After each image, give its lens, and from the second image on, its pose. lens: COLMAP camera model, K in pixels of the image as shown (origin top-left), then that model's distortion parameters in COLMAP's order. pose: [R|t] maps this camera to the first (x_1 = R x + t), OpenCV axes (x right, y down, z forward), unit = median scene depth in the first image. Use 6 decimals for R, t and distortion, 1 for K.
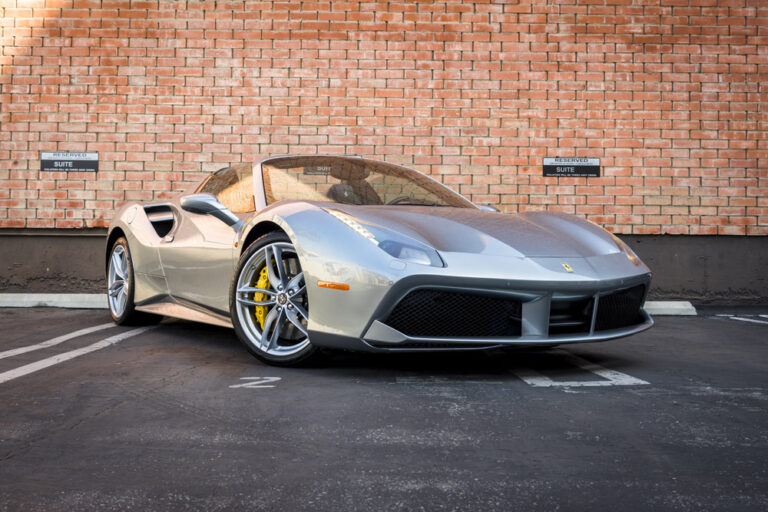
lens RADIAL K [[833.1, 0, 381.6], [0, 833.1, 238.1], [0, 0, 1]] dist [0.009720, 0.000000]
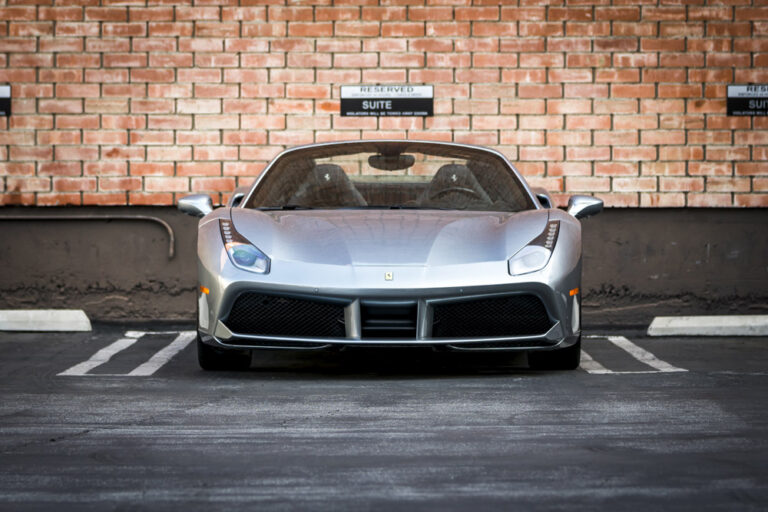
lens RADIAL K [[3166.4, 0, 387.8], [0, 3166.4, 254.1], [0, 0, 1]] dist [0.199990, 0.000000]
pose [[0.999958, -0.008818, 0.002584, -0.065078], [0.008703, 0.999109, 0.041297, -0.071169], [-0.002946, -0.041273, 0.999144, -1.359348]]
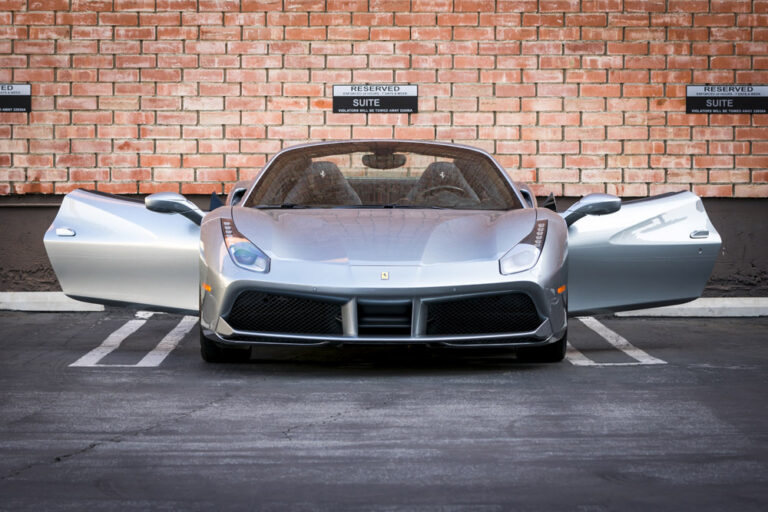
lens RADIAL K [[2657.4, 0, 375.1], [0, 2657.4, 226.4], [0, 0, 1]] dist [0.172065, 0.000000]
pose [[0.999943, -0.006741, 0.008263, -0.077437], [0.006342, 0.998857, 0.047371, -0.086695], [-0.008573, -0.047316, 0.998843, -1.164919]]
